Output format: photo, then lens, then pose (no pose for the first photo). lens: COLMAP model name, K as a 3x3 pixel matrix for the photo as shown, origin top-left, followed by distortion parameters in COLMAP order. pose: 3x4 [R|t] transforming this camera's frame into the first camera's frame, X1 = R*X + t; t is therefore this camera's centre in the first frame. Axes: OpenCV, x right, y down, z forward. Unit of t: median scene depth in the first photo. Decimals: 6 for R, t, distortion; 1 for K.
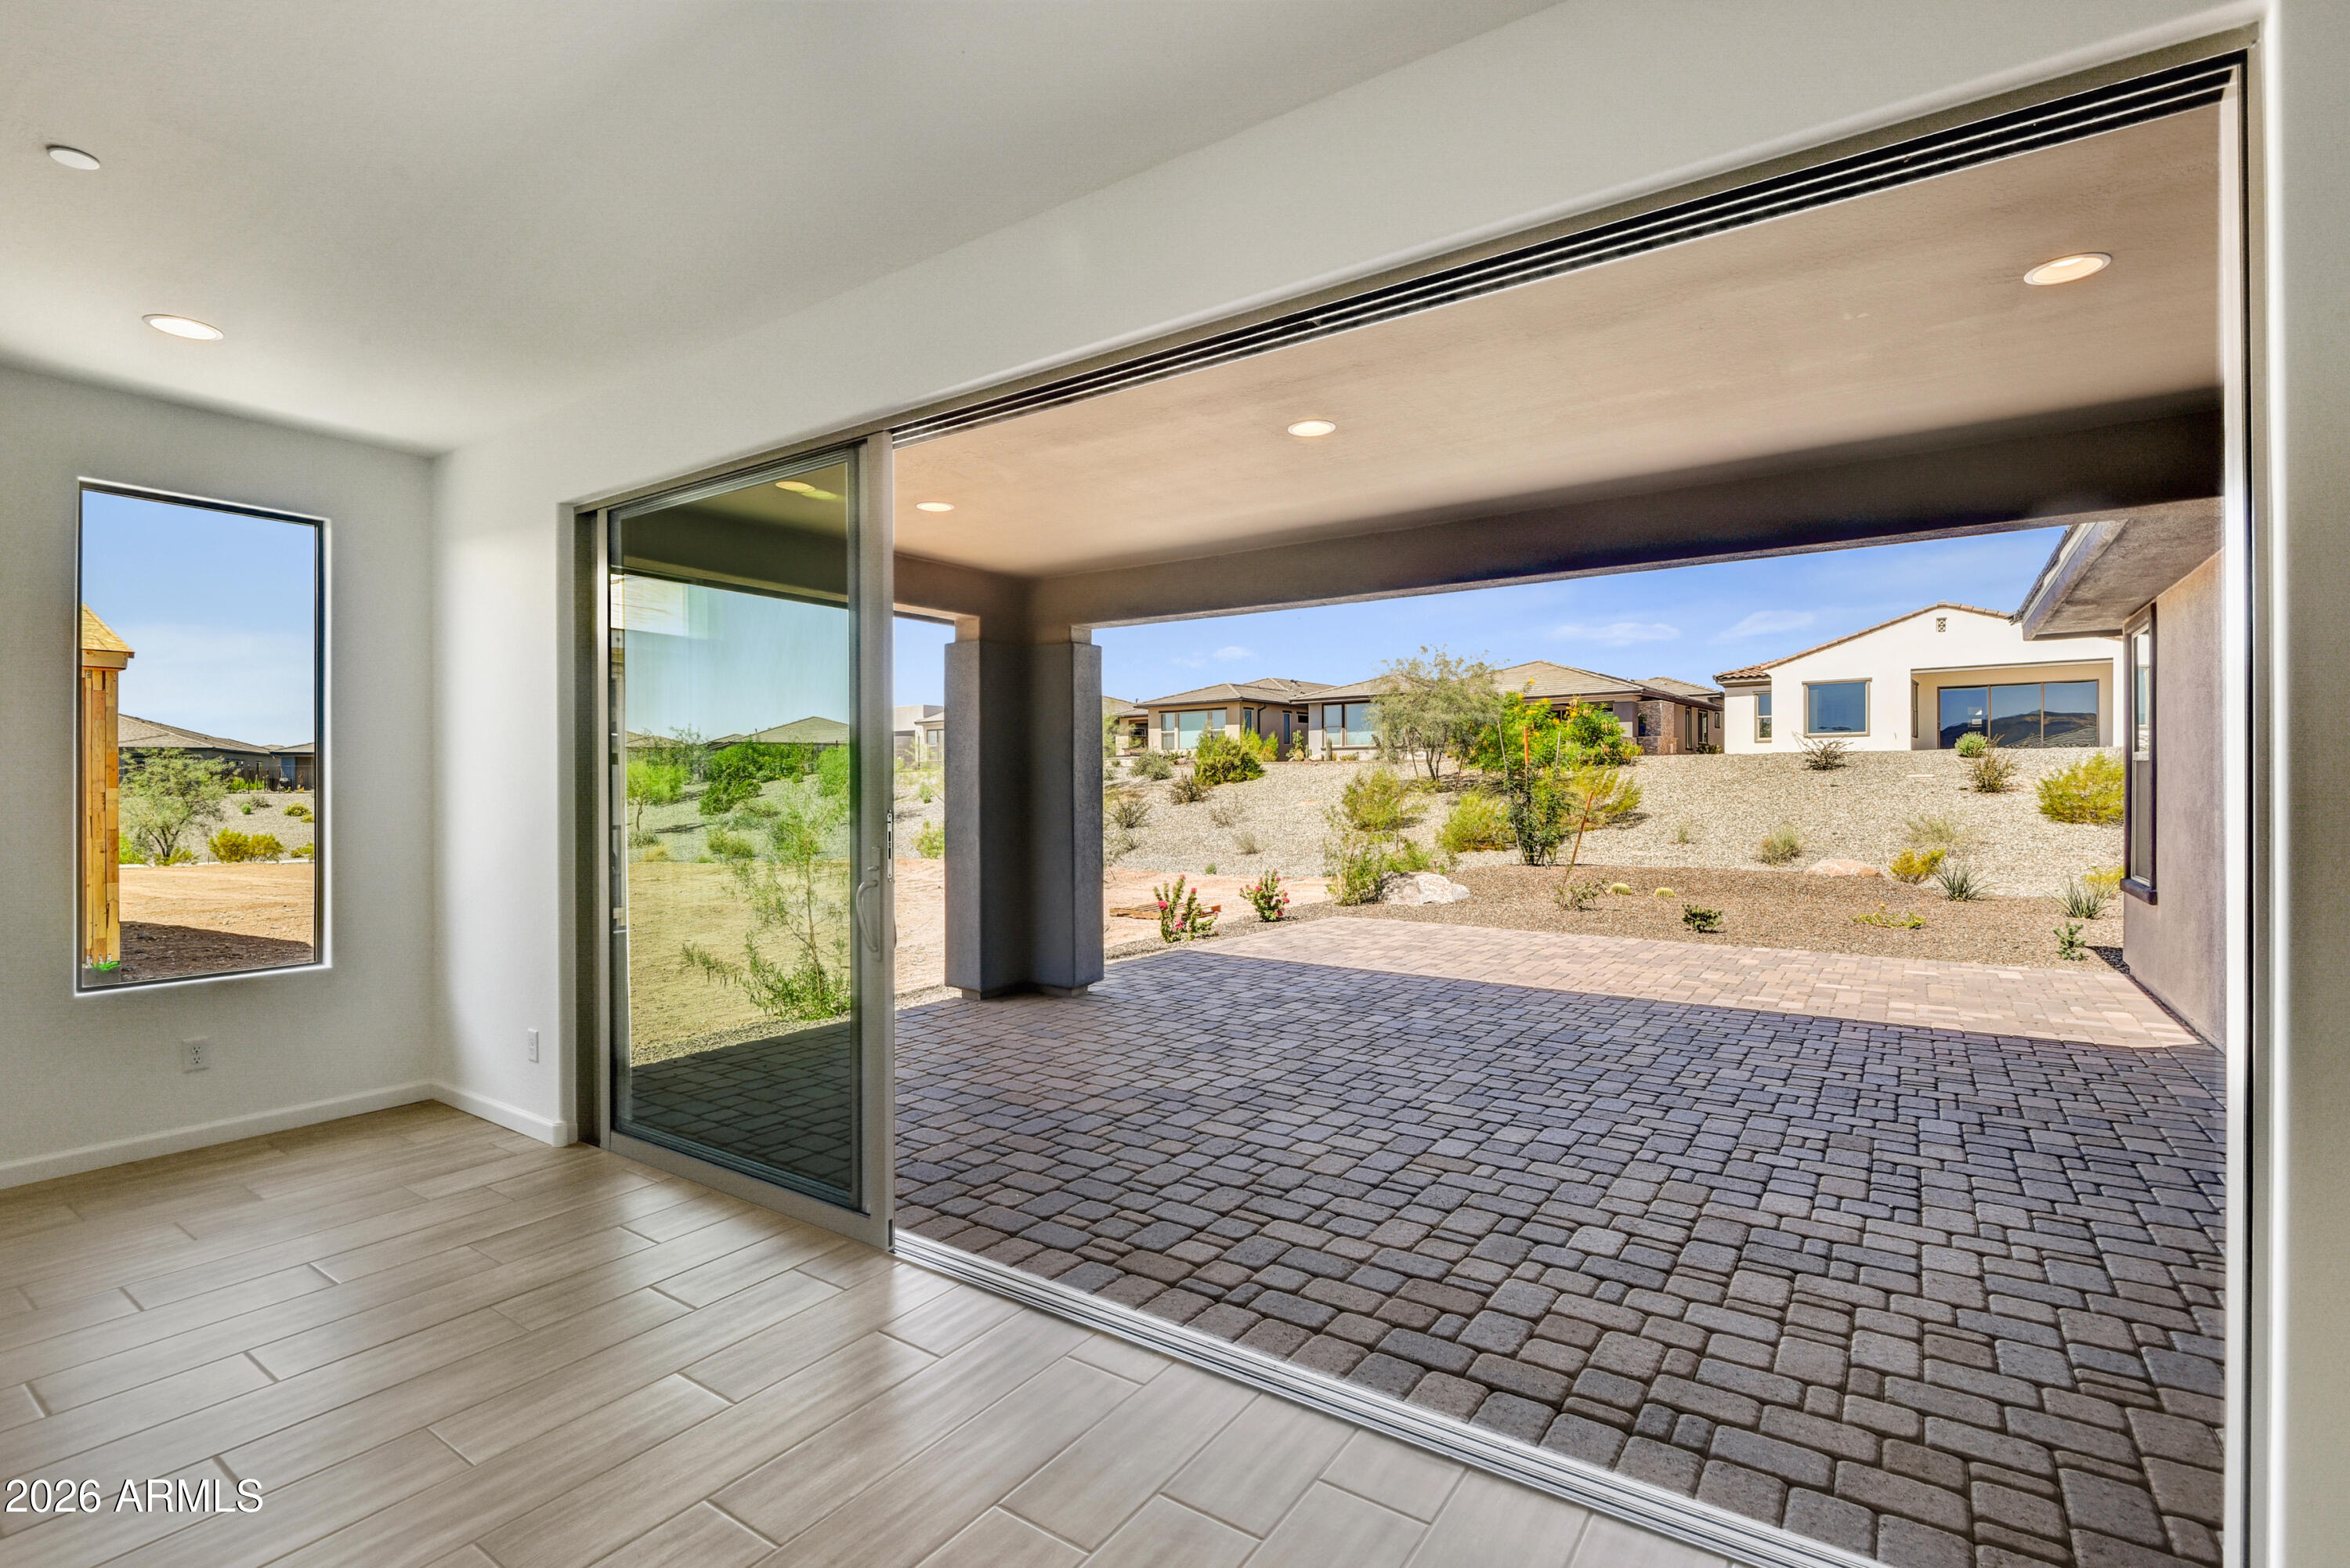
lens RADIAL K [[1074.8, 0, 1166.0], [0, 1074.8, 781.6], [0, 0, 1]] dist [0.001236, -0.004599]
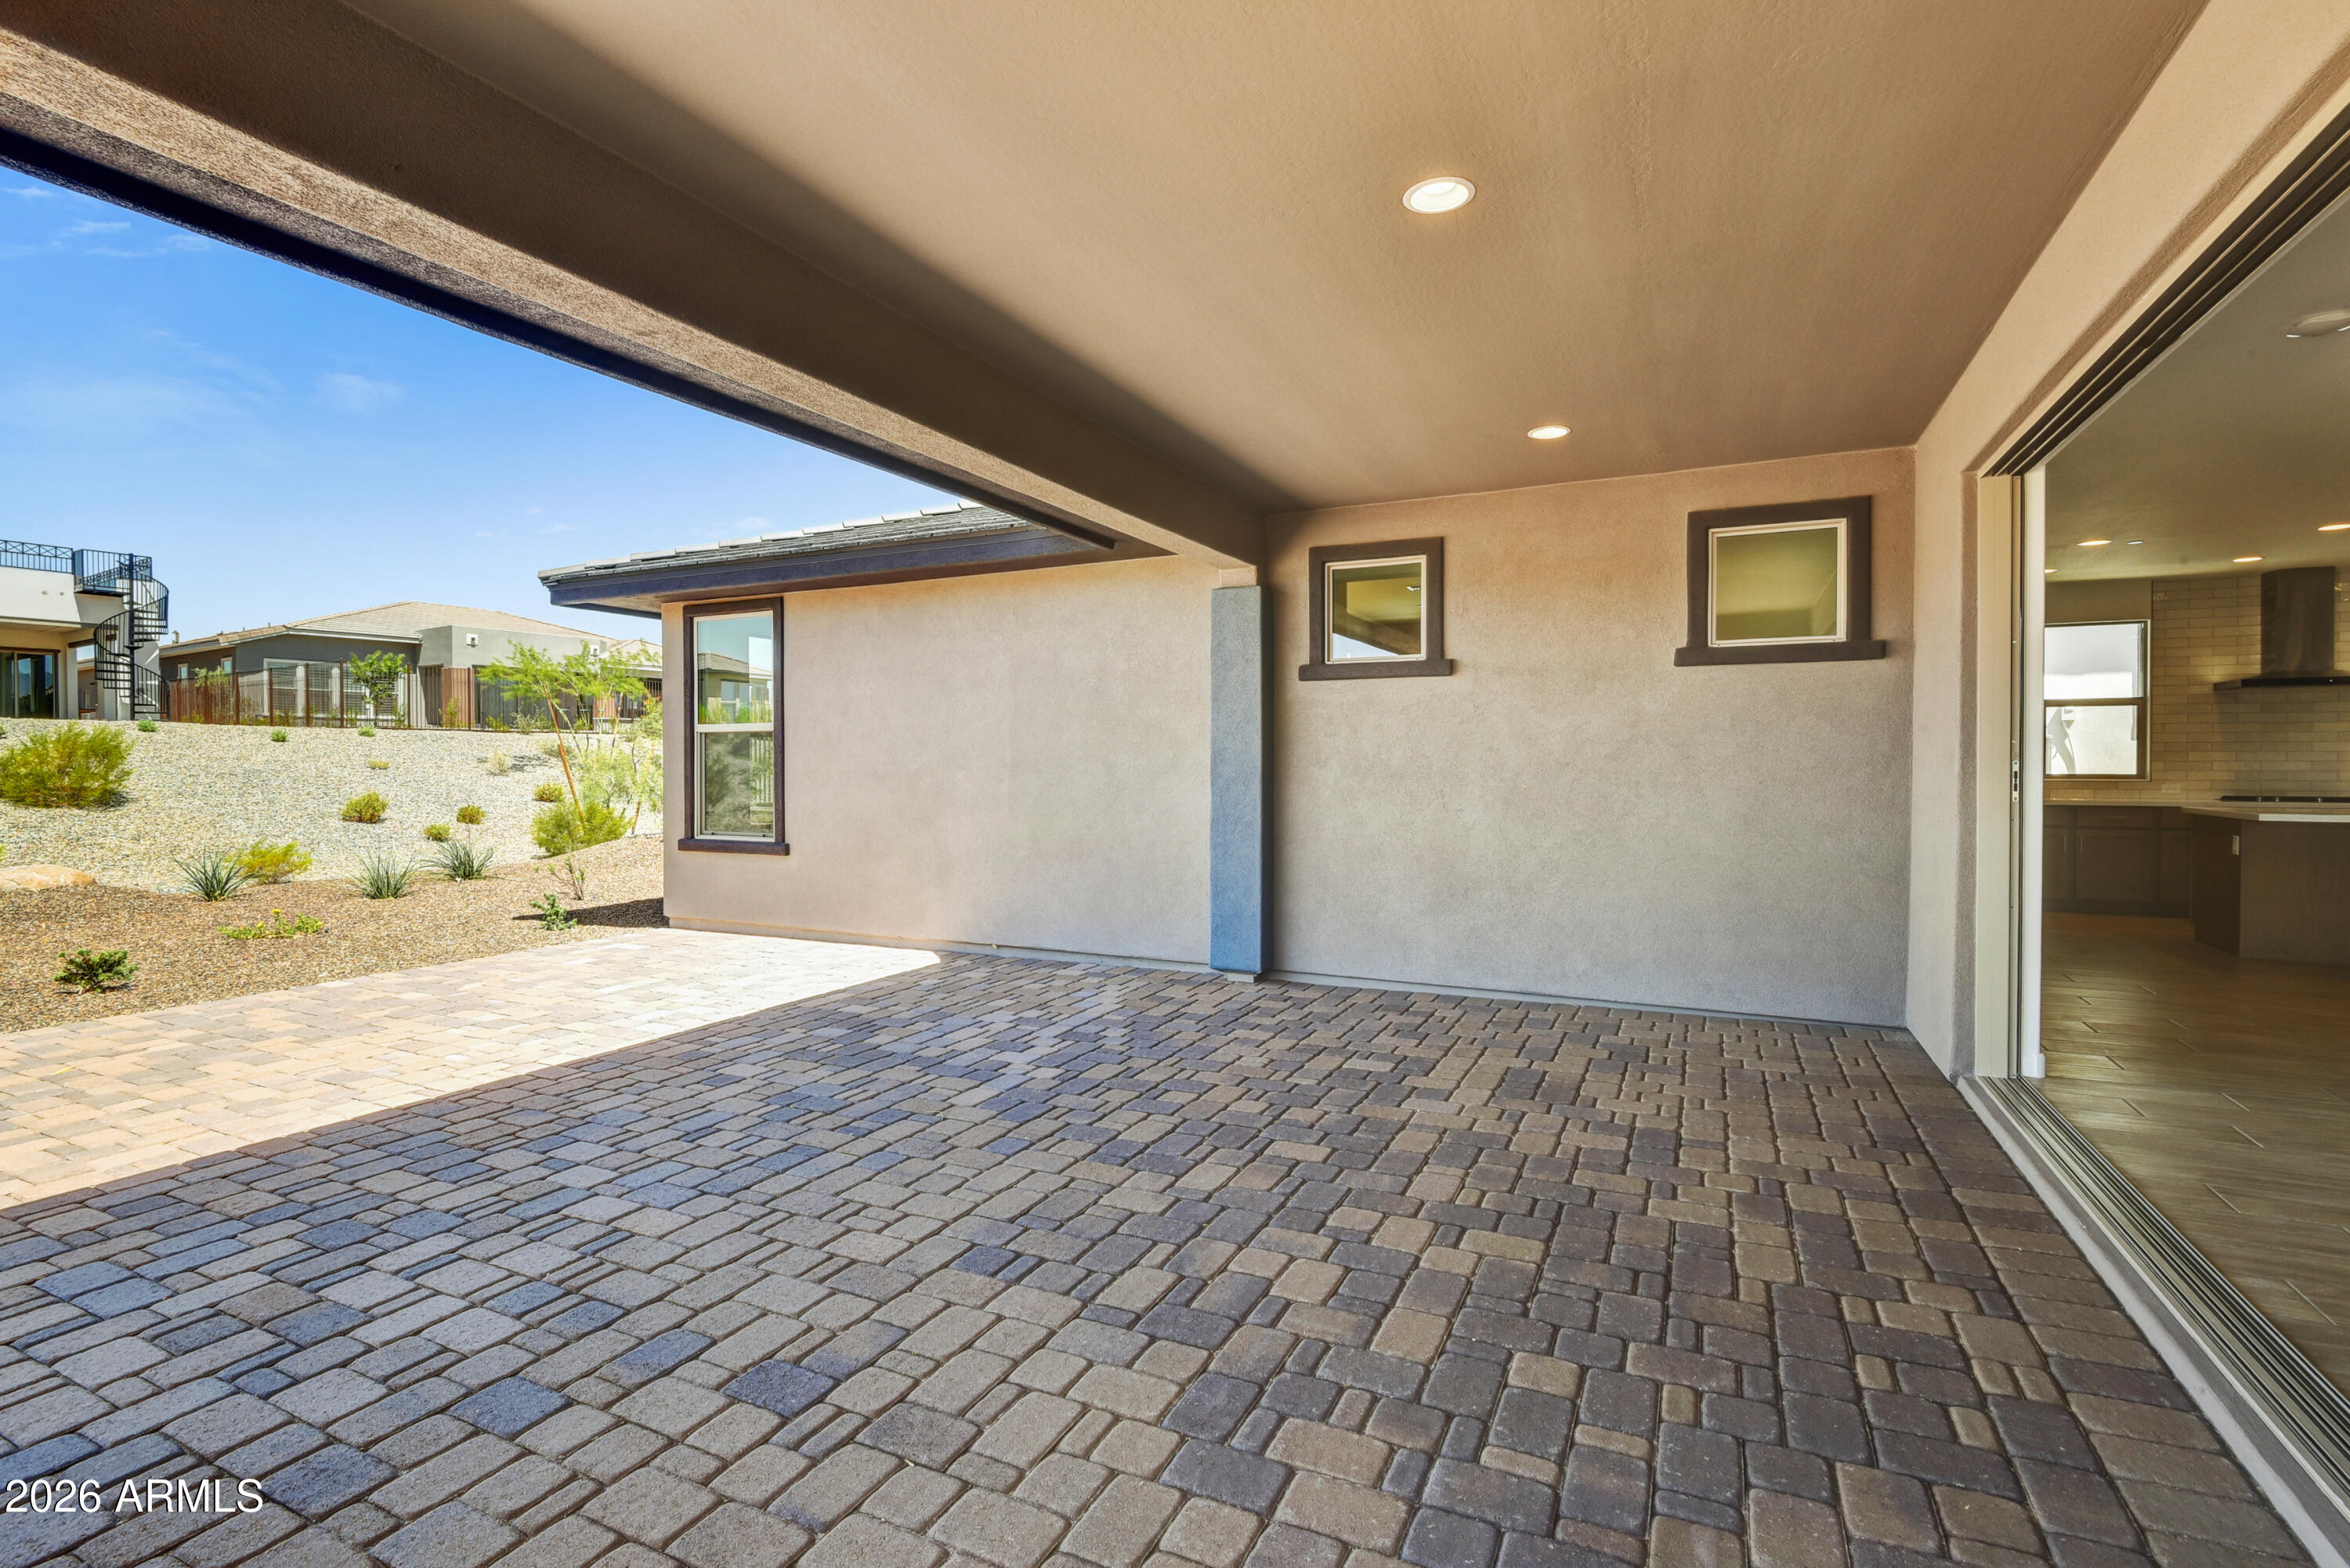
lens RADIAL K [[1074.8, 0, 1170.7], [0, 1074.8, 777.6], [0, 0, 1]] dist [0.001236, -0.004599]
pose [[-0.147425, -0.011681, 0.989004, -0.605225], [-0.001749, 0.999932, 0.011549, 0.032501], [-0.989072, -0.000027, -0.147435, 1.509575]]
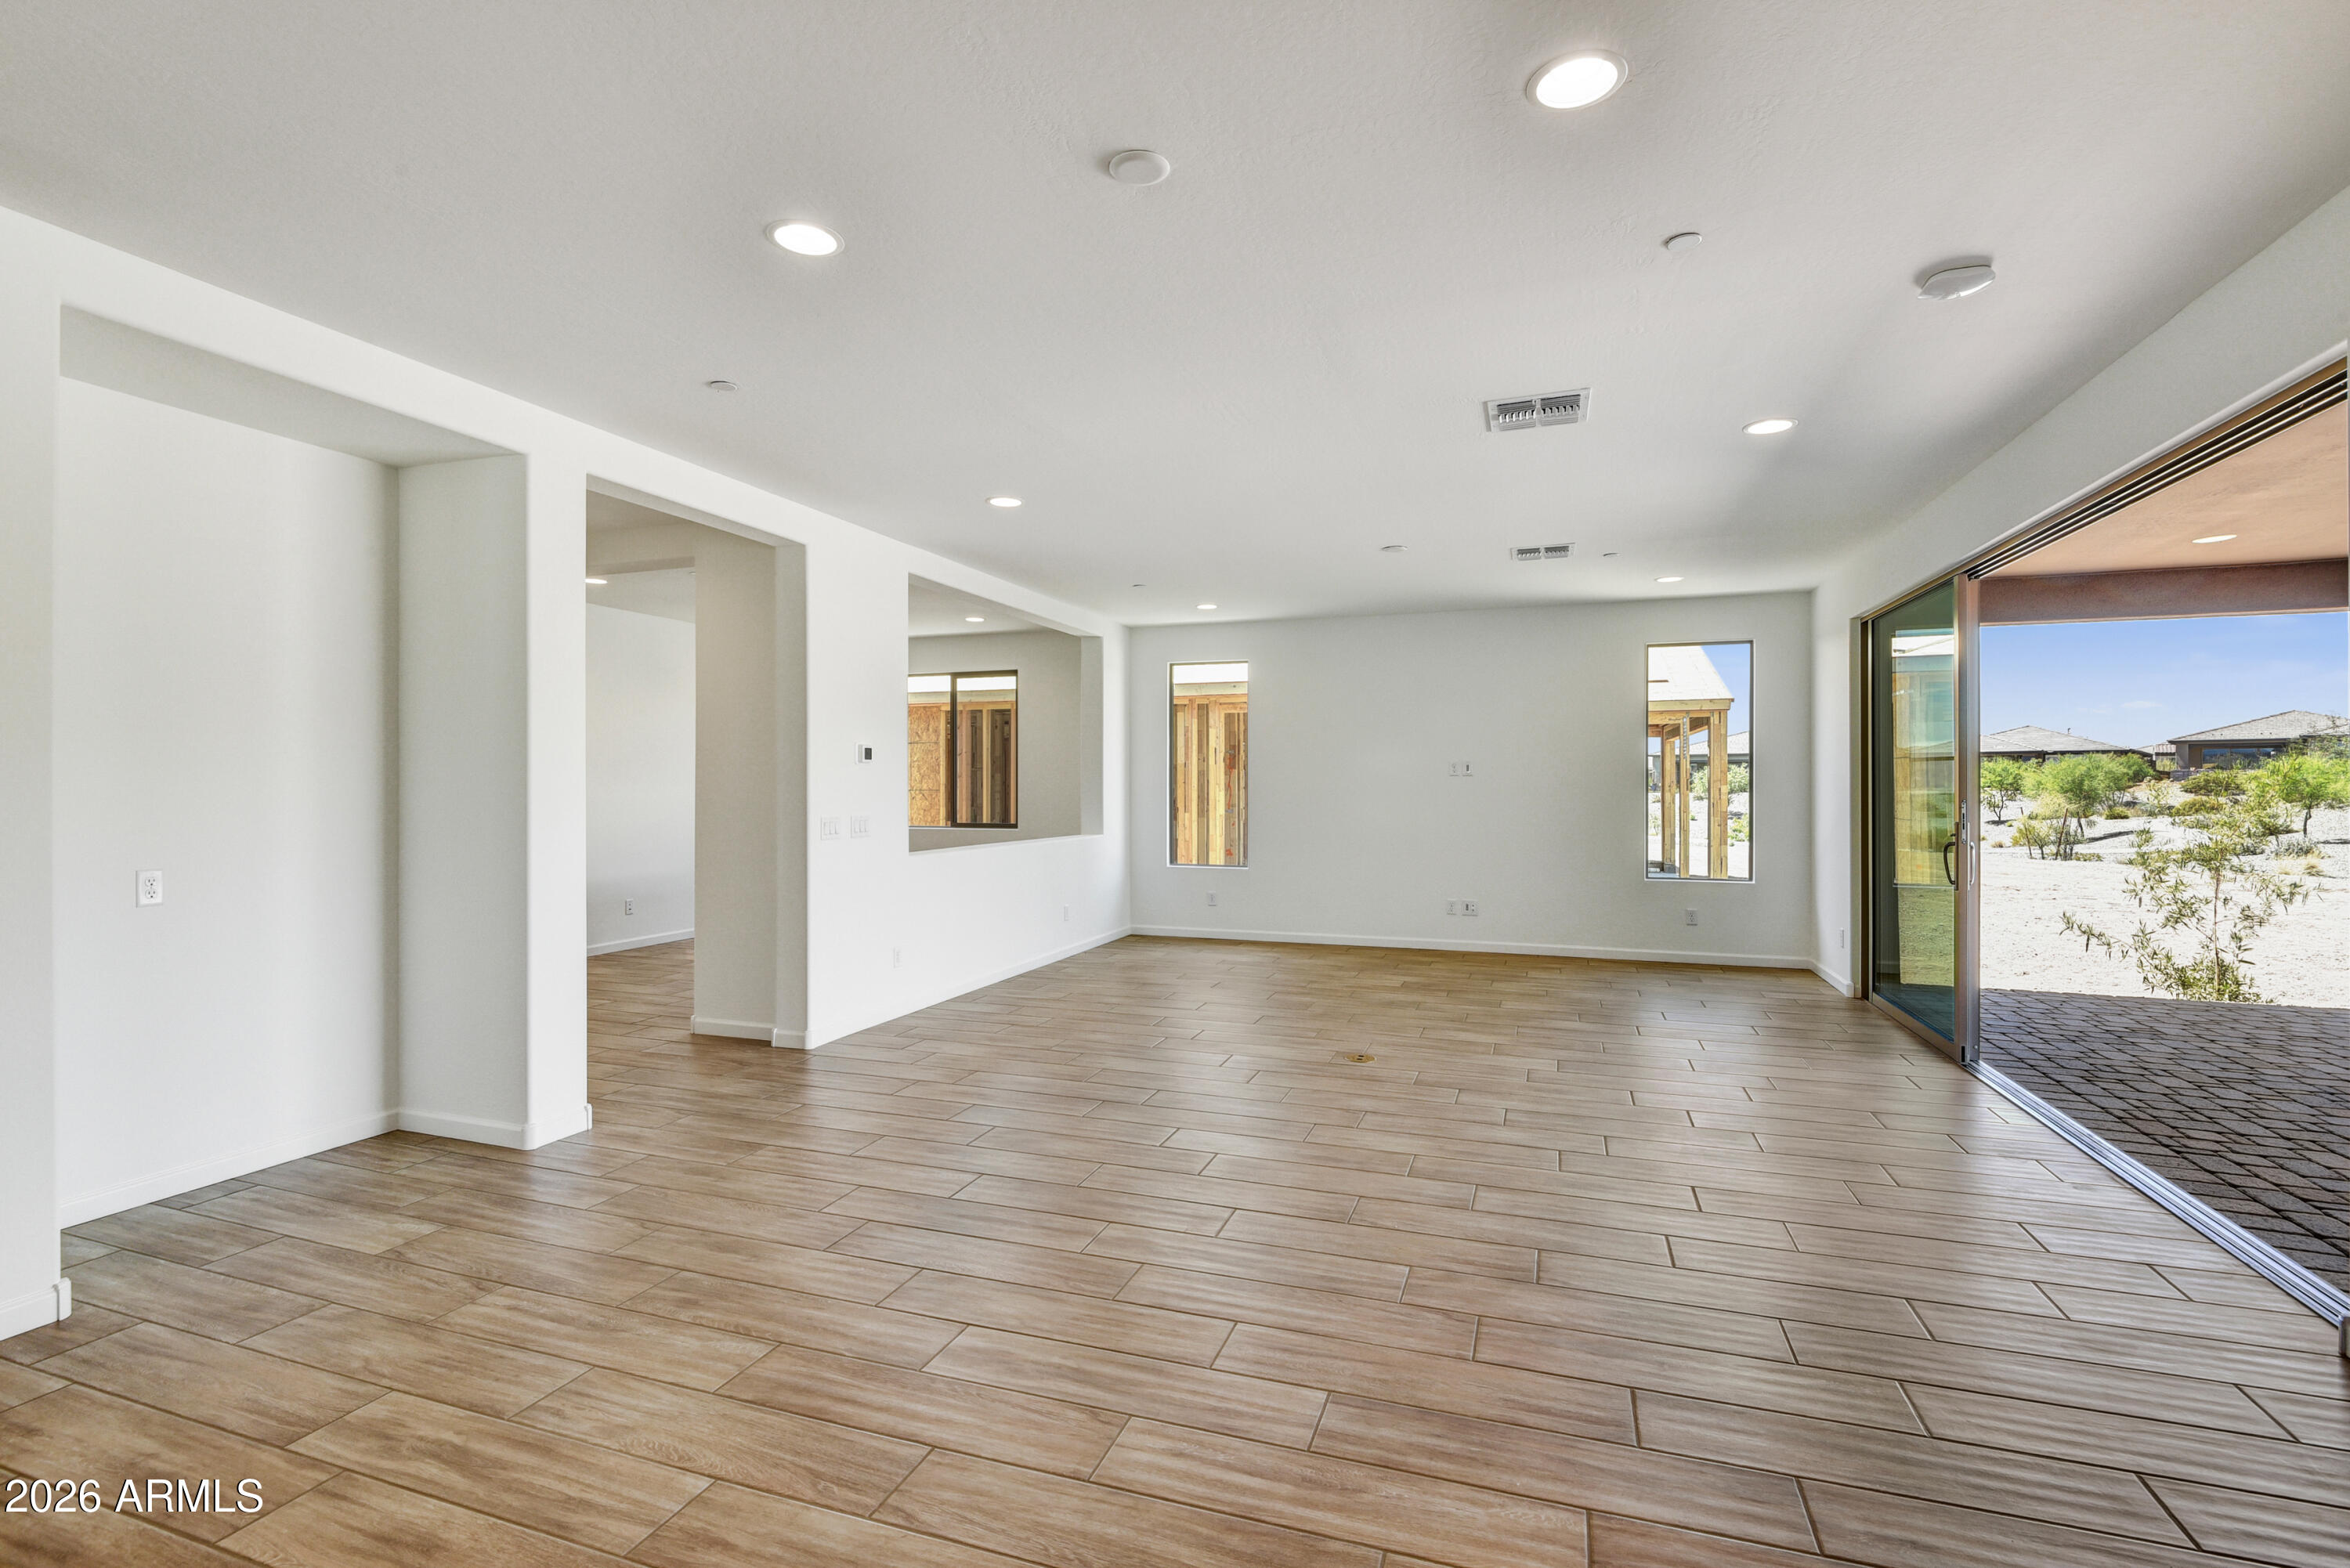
lens RADIAL K [[1074.8, 0, 1163.4], [0, 1074.8, 790.5], [0, 0, 1]] dist [0.001236, -0.004599]
pose [[0.259151, 0.009299, -0.965792, 0.892611], [0.001981, 0.999946, 0.010160, -0.009227], [0.965835, -0.004546, 0.259119, -0.547378]]
